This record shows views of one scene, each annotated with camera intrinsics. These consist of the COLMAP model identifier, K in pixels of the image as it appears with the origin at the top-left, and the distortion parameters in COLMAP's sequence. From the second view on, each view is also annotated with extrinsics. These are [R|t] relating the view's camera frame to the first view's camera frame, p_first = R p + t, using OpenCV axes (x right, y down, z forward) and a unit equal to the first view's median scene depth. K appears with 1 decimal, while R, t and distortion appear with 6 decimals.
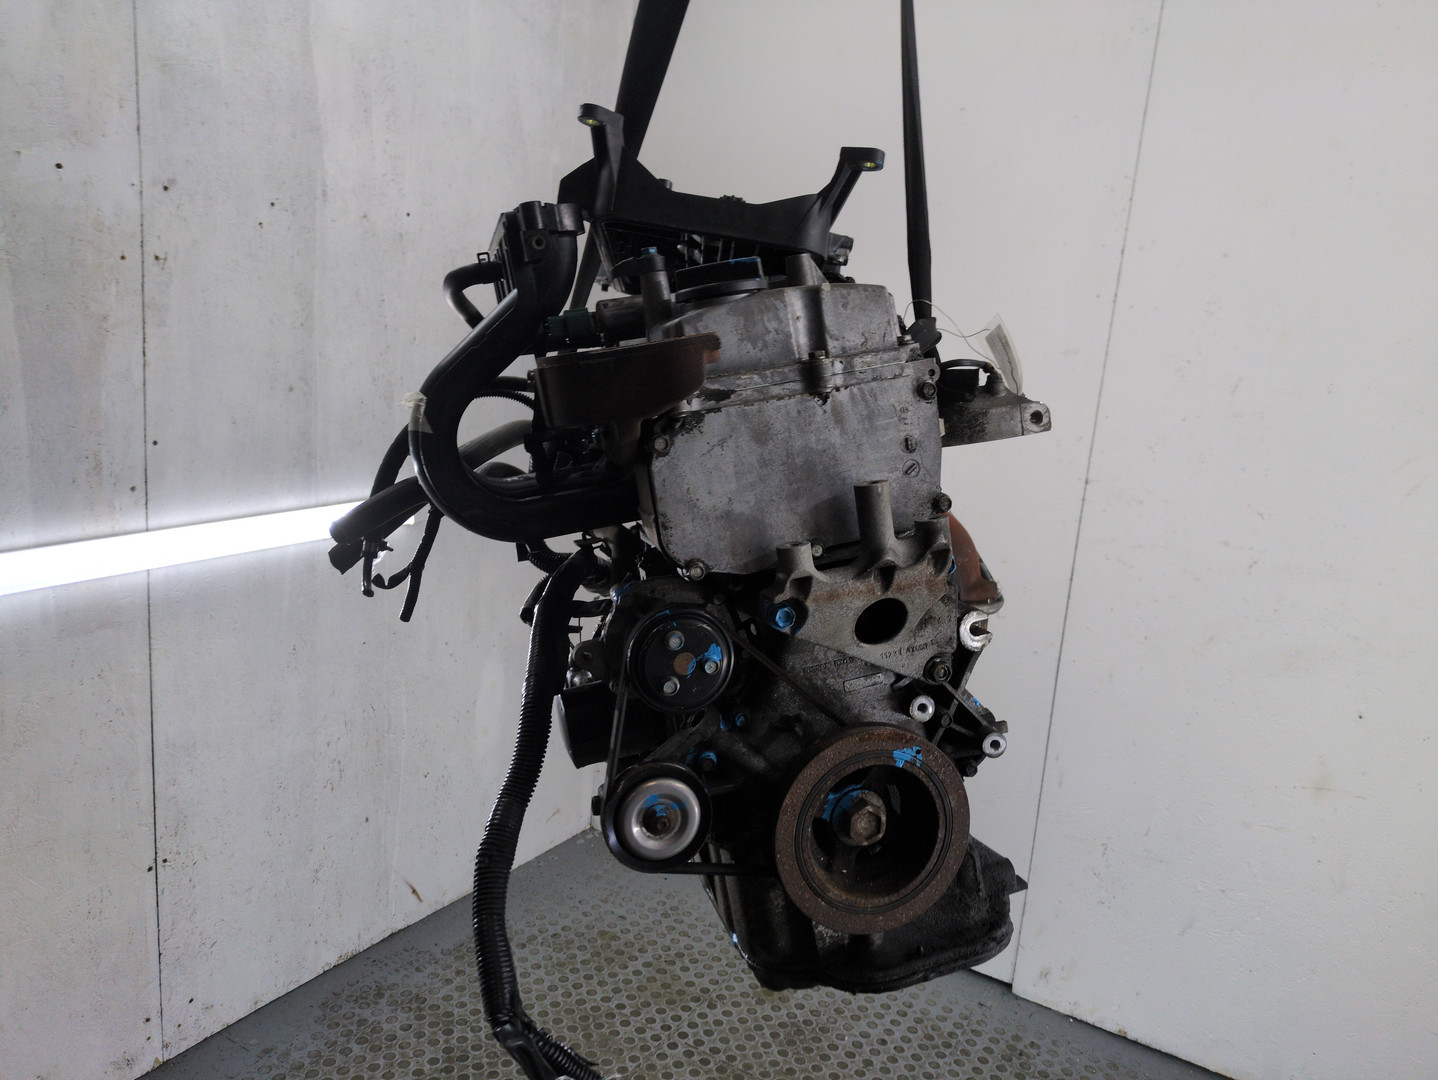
lens RADIAL K [[1063.6, 0, 741.6], [0, 1063.6, 544.6], [0, 0, 1]] dist [0.010690, -0.006408]
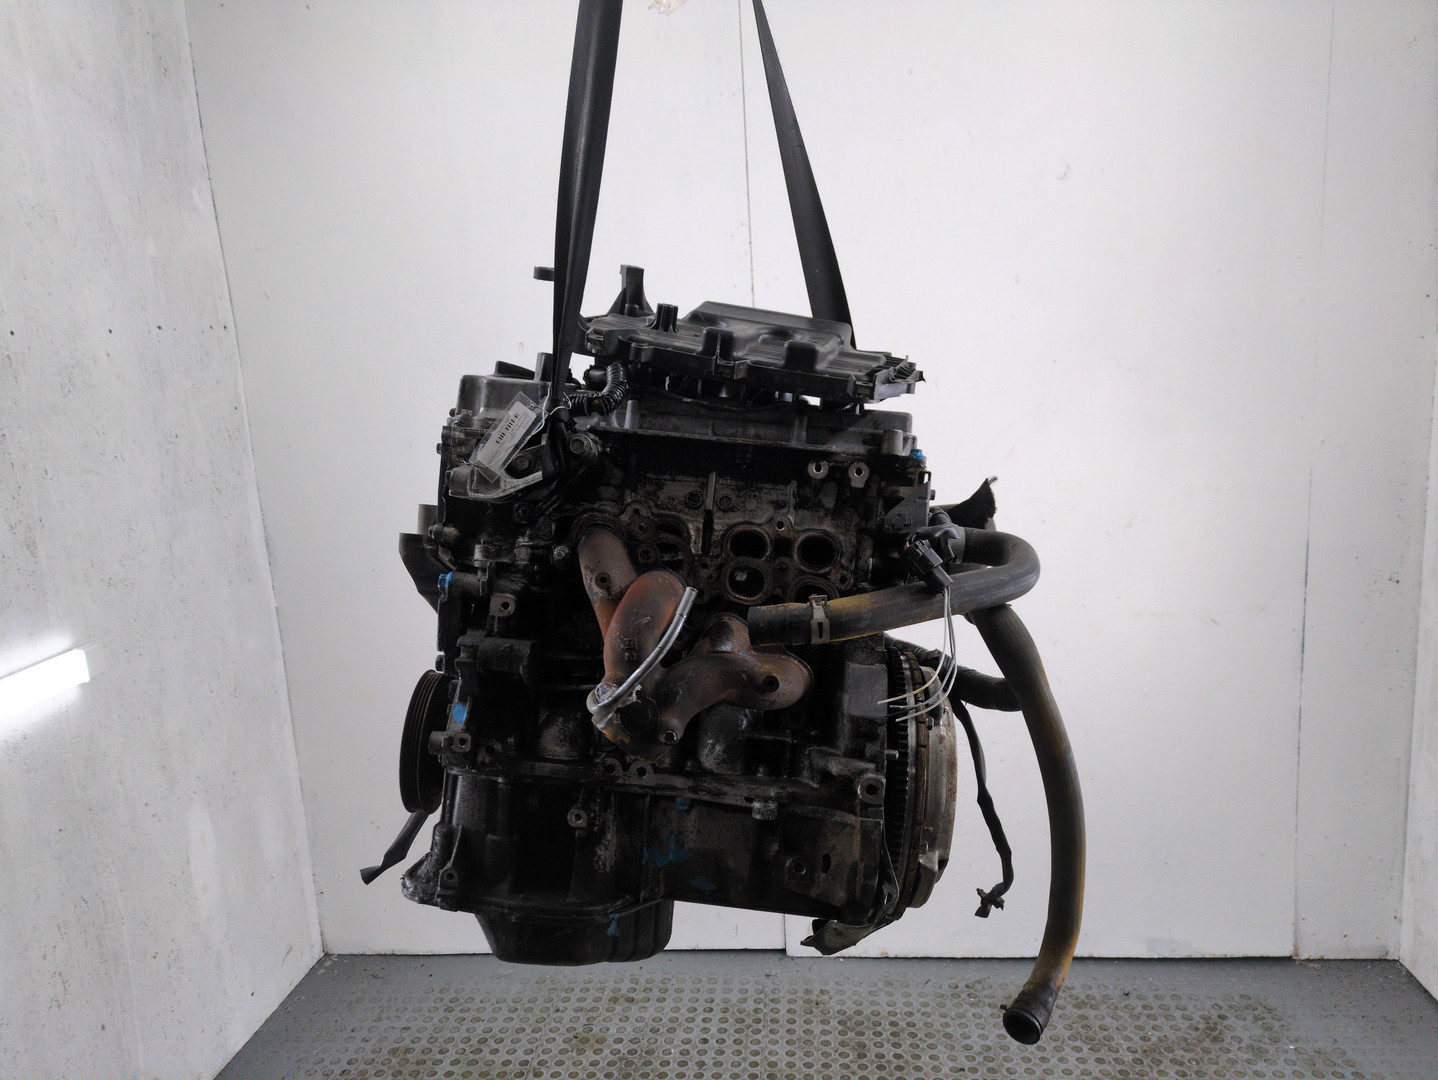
lens RADIAL K [[1063.6, 0, 733.7], [0, 1063.6, 572.4], [0, 0, 1]] dist [0.010690, -0.006408]
pose [[0.893253, -0.212375, 0.396228, -0.171433], [0.213706, 0.976022, 0.041363, -0.030767], [-0.395512, 0.047728, 0.917220, -0.014072]]
